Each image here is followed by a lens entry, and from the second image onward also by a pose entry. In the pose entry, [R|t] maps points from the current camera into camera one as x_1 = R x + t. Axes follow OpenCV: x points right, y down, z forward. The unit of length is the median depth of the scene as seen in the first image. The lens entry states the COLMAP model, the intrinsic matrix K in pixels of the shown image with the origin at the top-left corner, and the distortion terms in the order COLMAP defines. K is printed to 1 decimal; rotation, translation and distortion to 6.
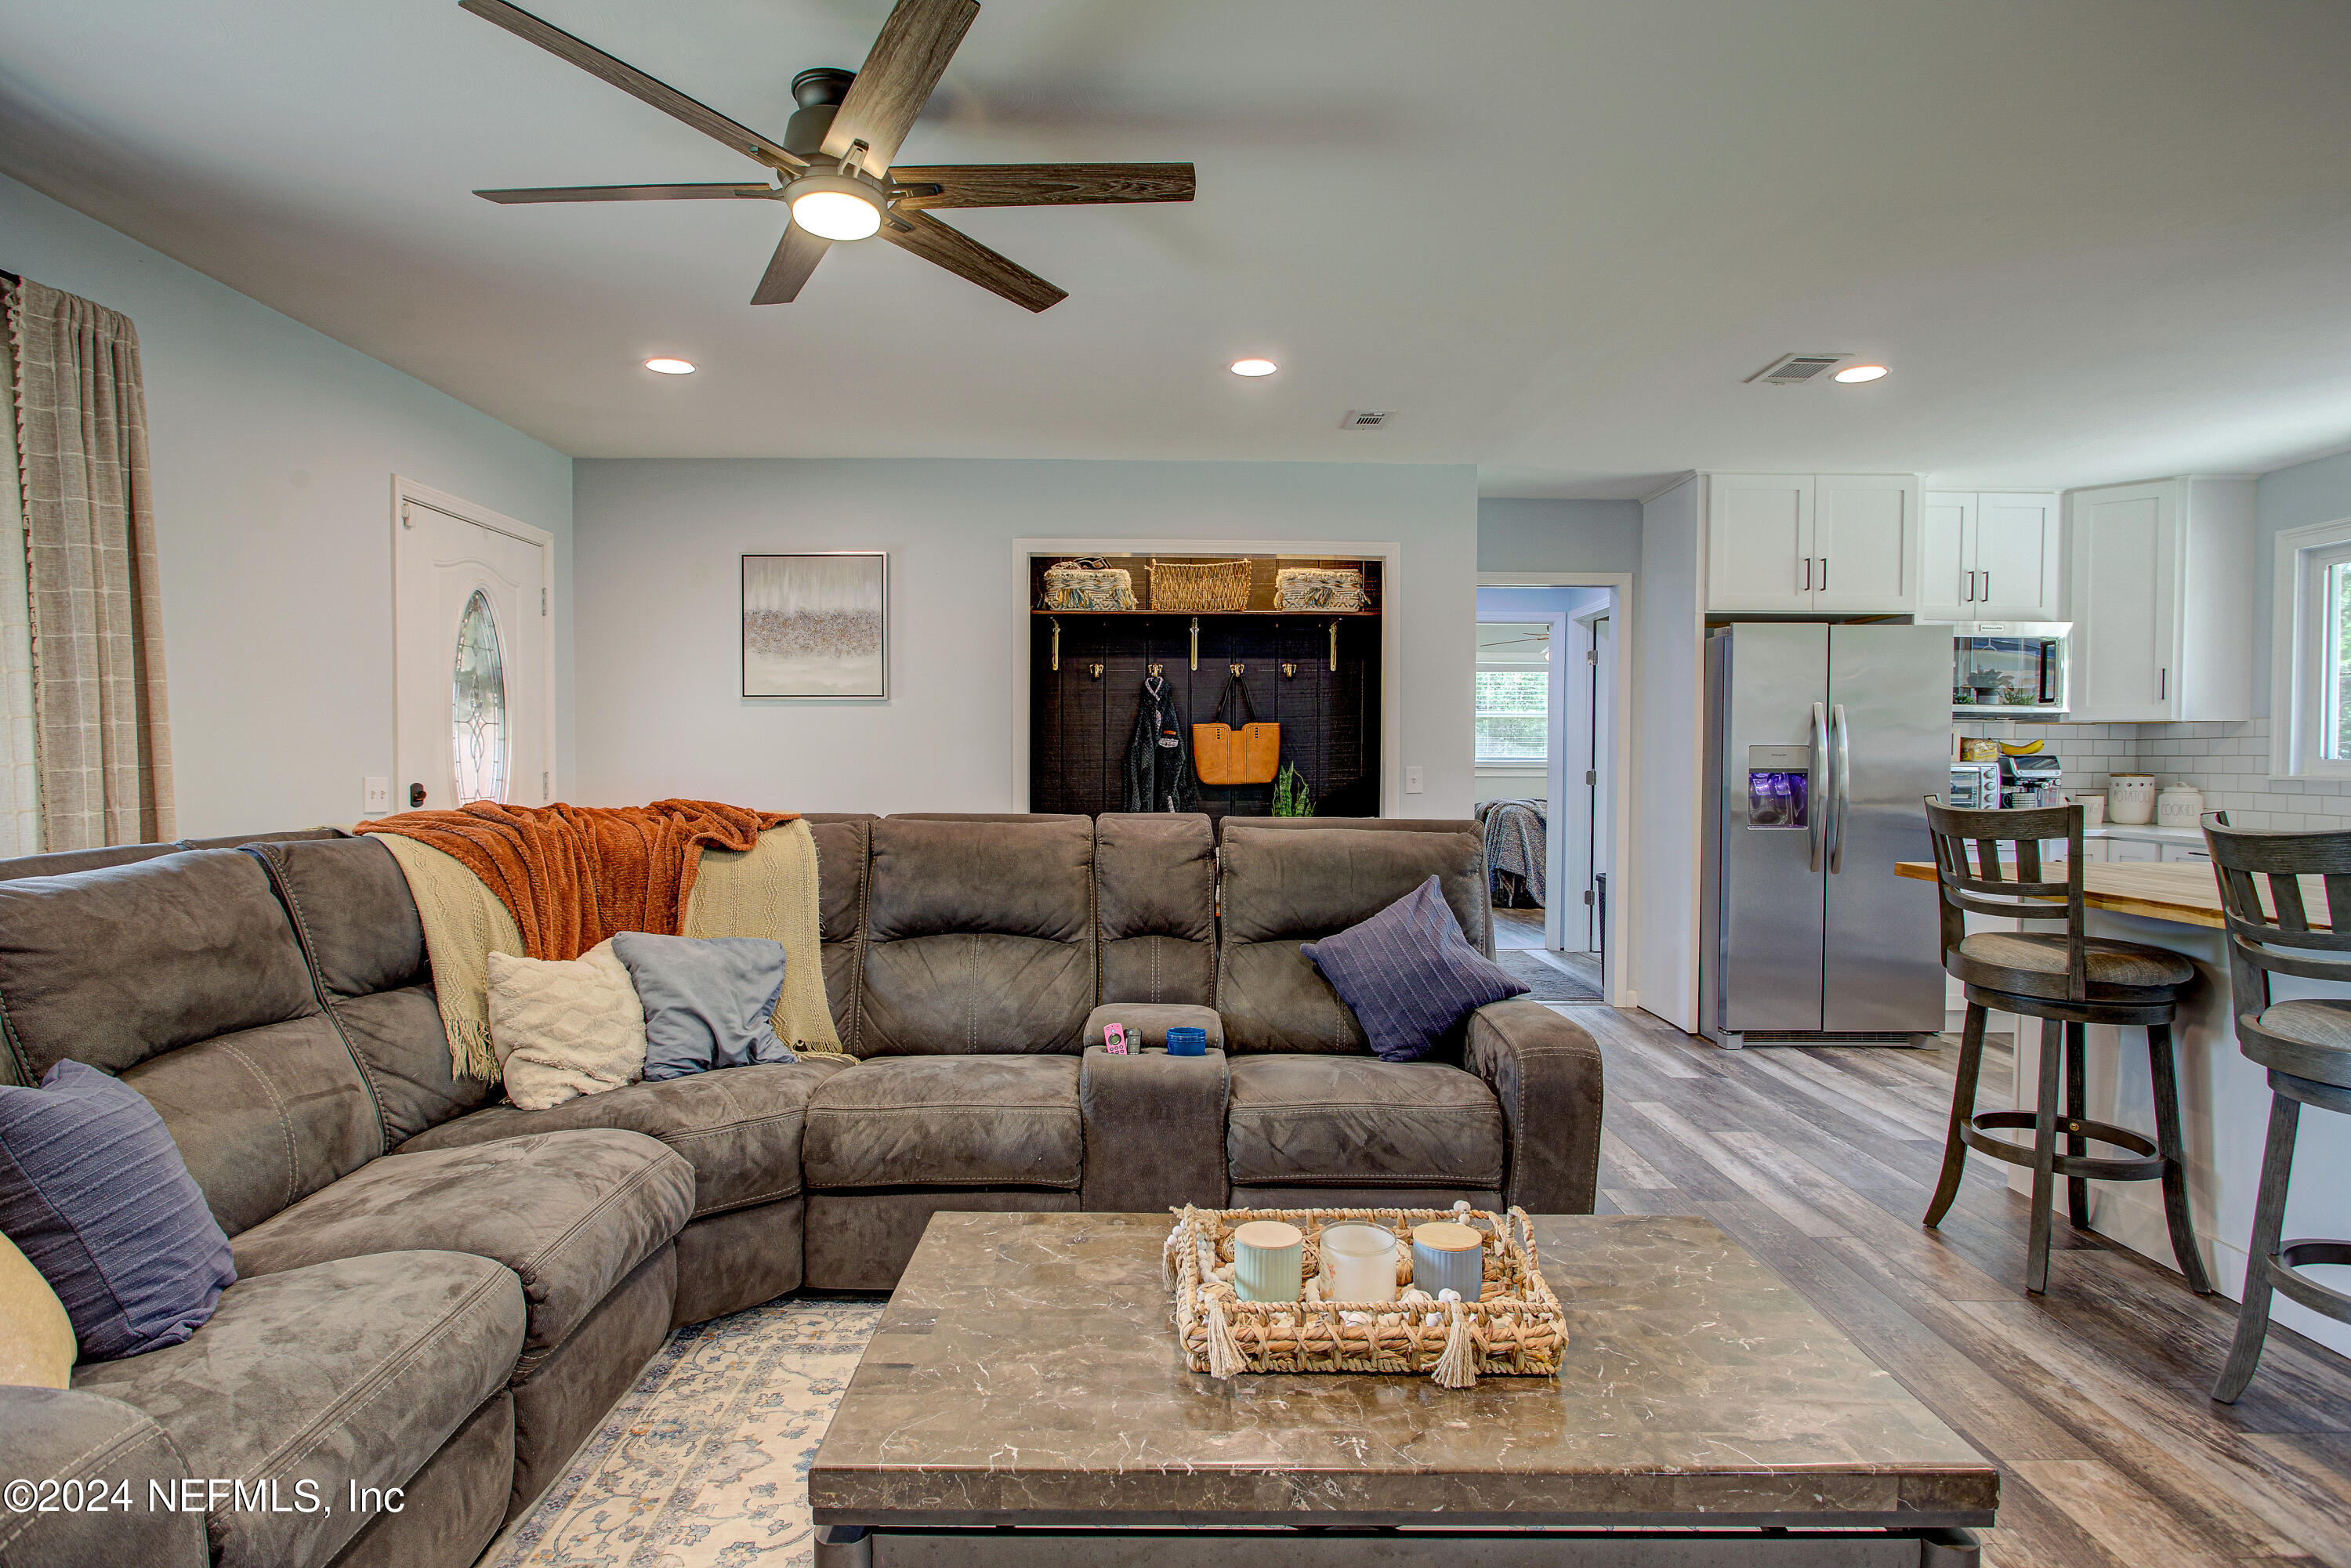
lens RADIAL K [[1215.1, 0, 1175.5], [0, 1215.1, 784.0], [0, 0, 1]] dist [-0.017120, 0.008195]
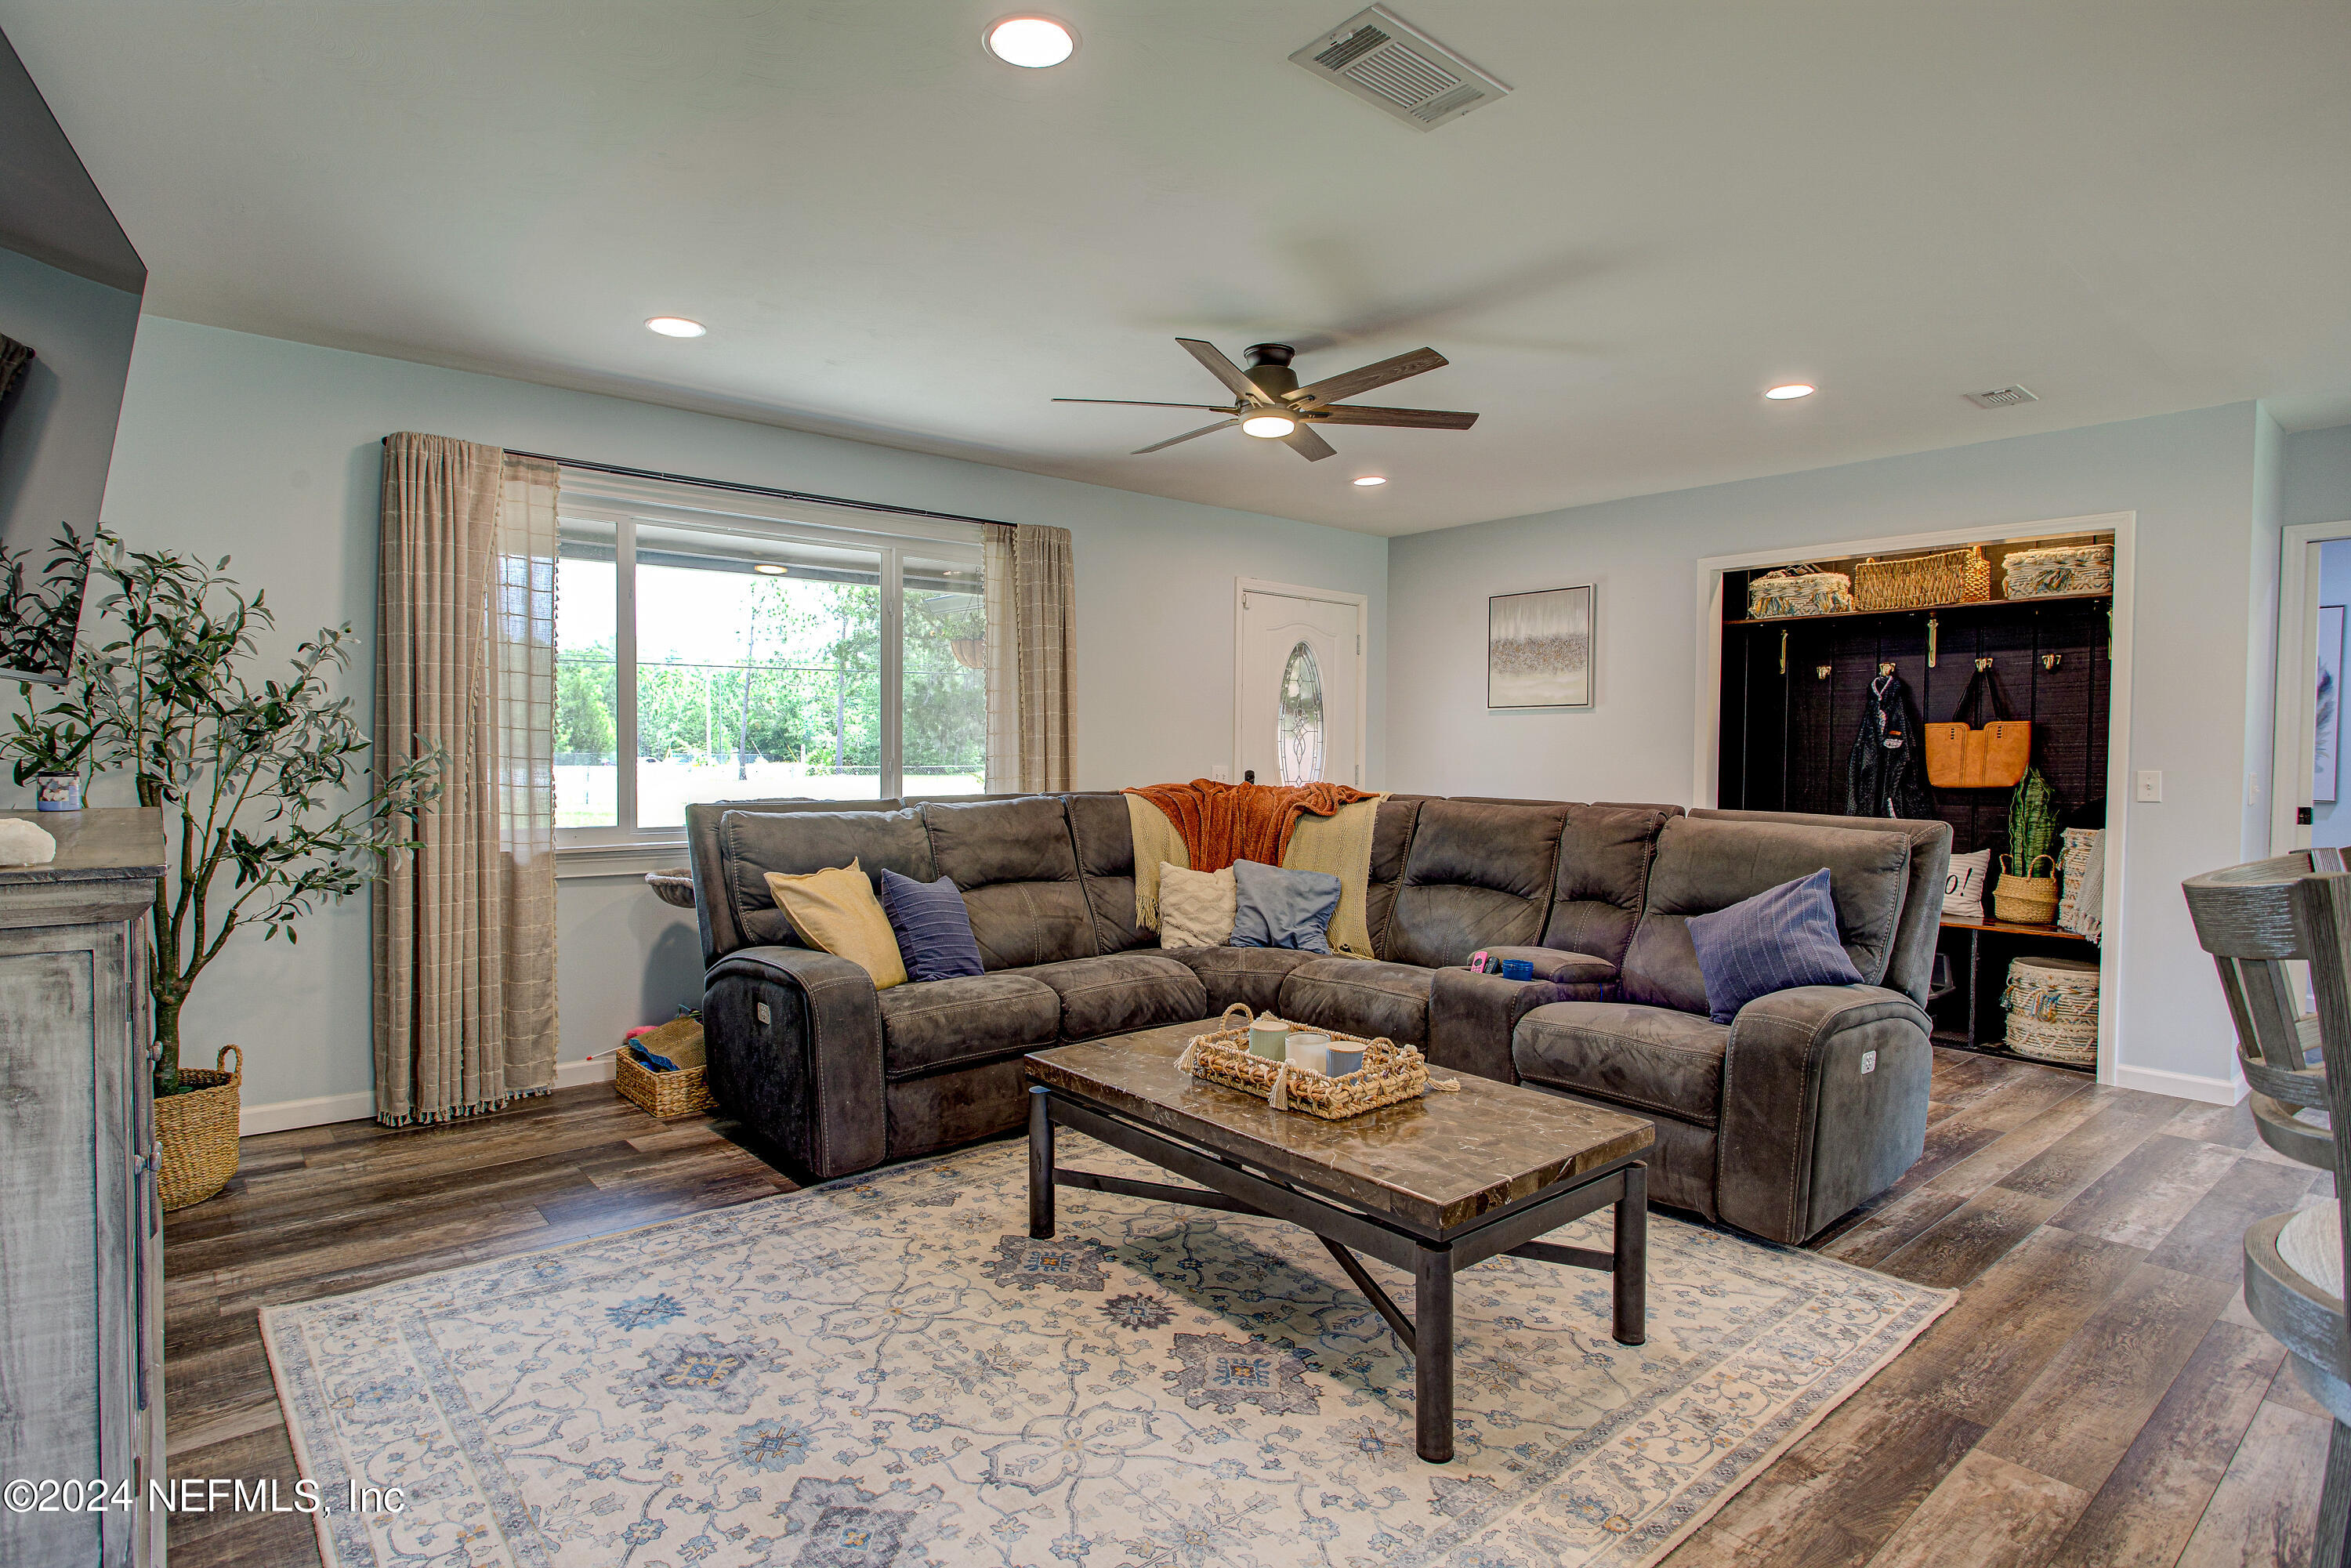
lens RADIAL K [[1215.1, 0, 1175.5], [0, 1215.1, 784.0], [0, 0, 1]] dist [-0.017120, 0.008195]
pose [[0.641426, 0.022905, -0.766842, 0.650183], [-0.023688, 0.999669, 0.010045, 0.004460], [0.766819, 0.011722, 0.641757, -0.111550]]
